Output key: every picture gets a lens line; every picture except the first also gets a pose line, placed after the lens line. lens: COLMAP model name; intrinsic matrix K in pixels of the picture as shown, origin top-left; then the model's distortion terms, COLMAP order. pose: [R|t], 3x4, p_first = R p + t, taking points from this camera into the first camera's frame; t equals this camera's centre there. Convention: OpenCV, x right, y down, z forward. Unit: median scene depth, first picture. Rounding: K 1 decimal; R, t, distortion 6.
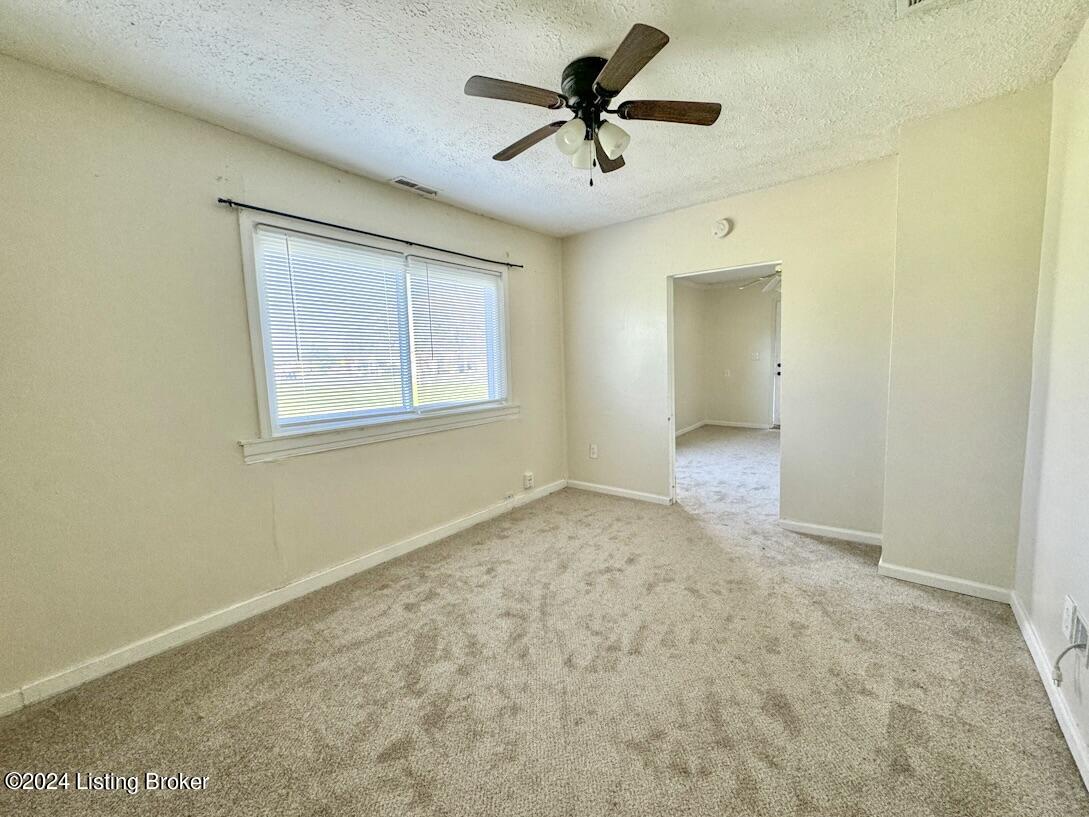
lens RADIAL K [[436.7, 0, 546.0], [0, 436.7, 408.0], [0, 0, 1]] dist [-0.001416, -0.000260]
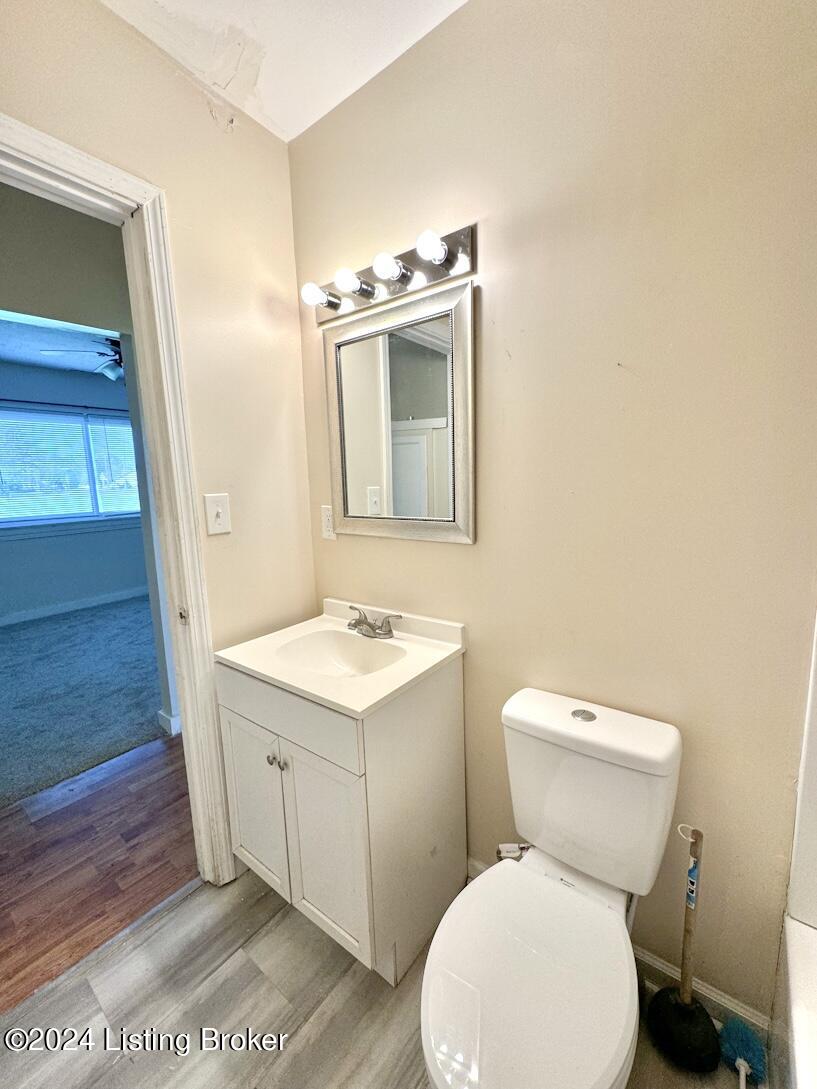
lens RADIAL K [[436.7, 0, 408.6], [0, 436.7, 544.1], [0, 0, 1]] dist [-0.001416, -0.000260]
pose [[0.999683, -0.000907, 0.025166, 1.130086], [-0.000556, 0.998311, 0.058090, 0.028053], [-0.025176, -0.058086, 0.997994, -0.862918]]
